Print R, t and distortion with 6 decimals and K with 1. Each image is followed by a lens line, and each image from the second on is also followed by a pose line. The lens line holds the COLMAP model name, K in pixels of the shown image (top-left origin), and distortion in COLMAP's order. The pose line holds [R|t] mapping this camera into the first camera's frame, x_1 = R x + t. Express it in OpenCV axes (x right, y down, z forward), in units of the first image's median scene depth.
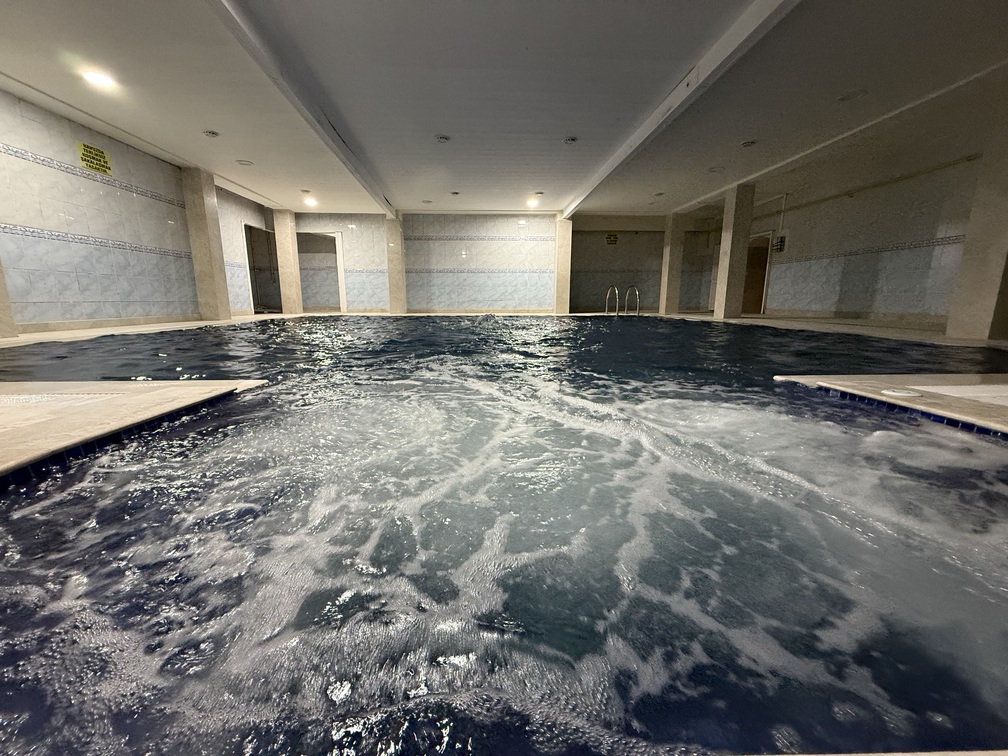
lens RADIAL K [[396.7, 0, 503.4], [0, 396.7, 376.3], [0, 0, 1]] dist [-0.000763, 0.000045]
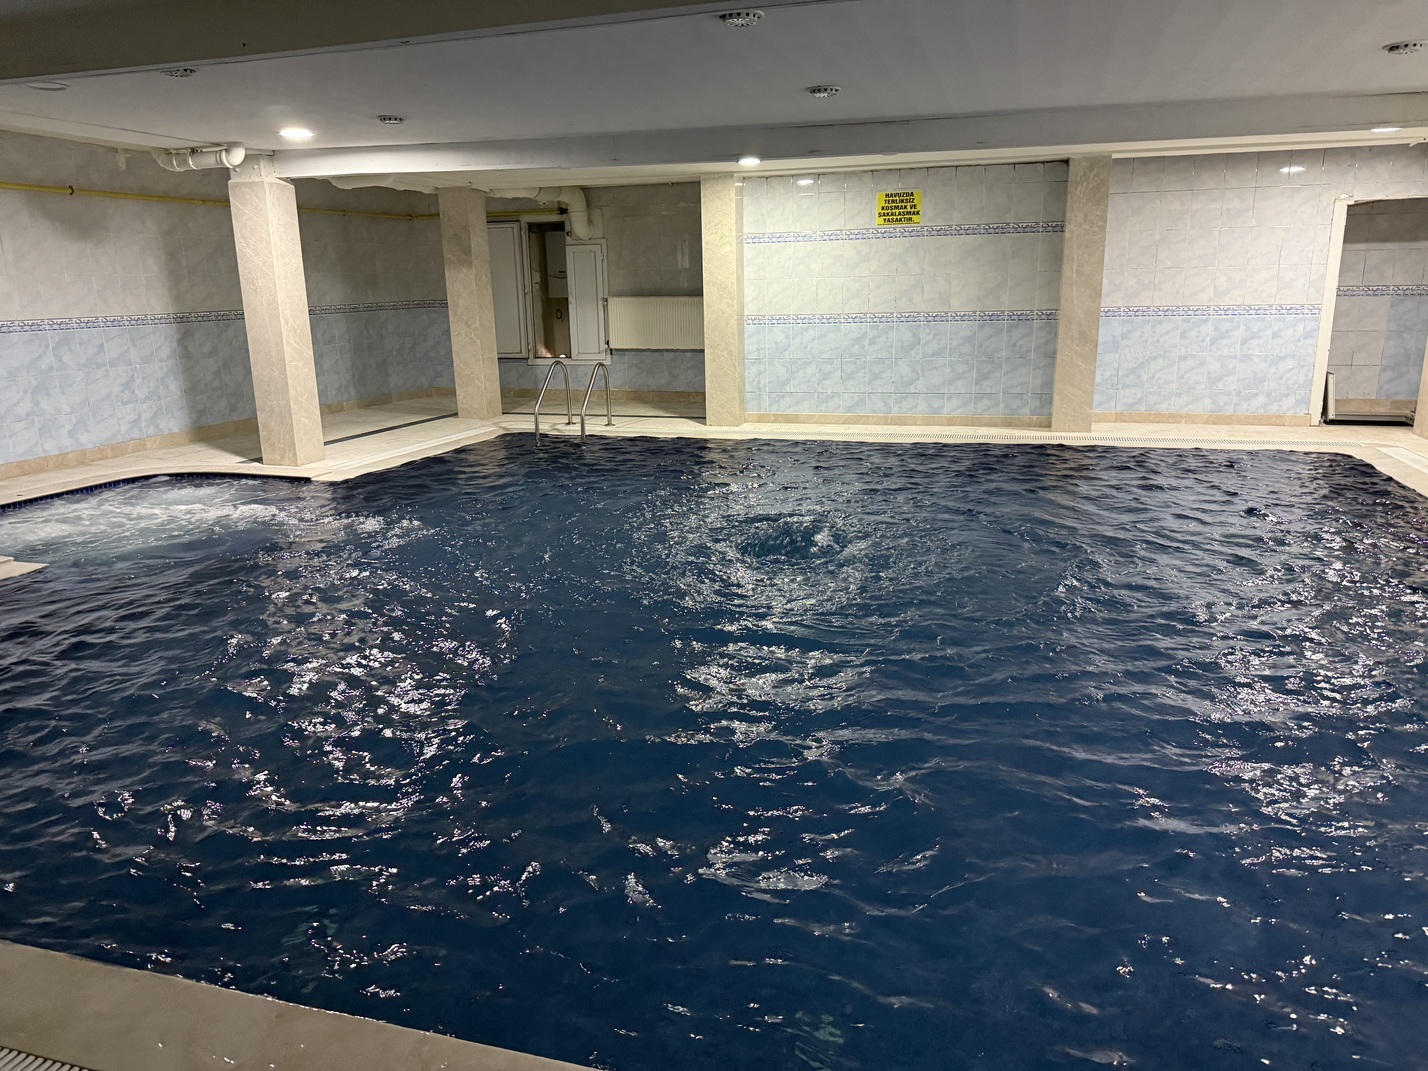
lens RADIAL K [[1001.9, 0, 716.5], [0, 1001.9, 538.1], [0, 0, 1]] dist [0.034434, -0.006670]
pose [[-0.329803, 0.245361, -0.911608, 1.005510], [-0.156505, 0.938063, 0.309102, -0.496330], [0.930987, 0.244613, -0.270976, 1.353564]]
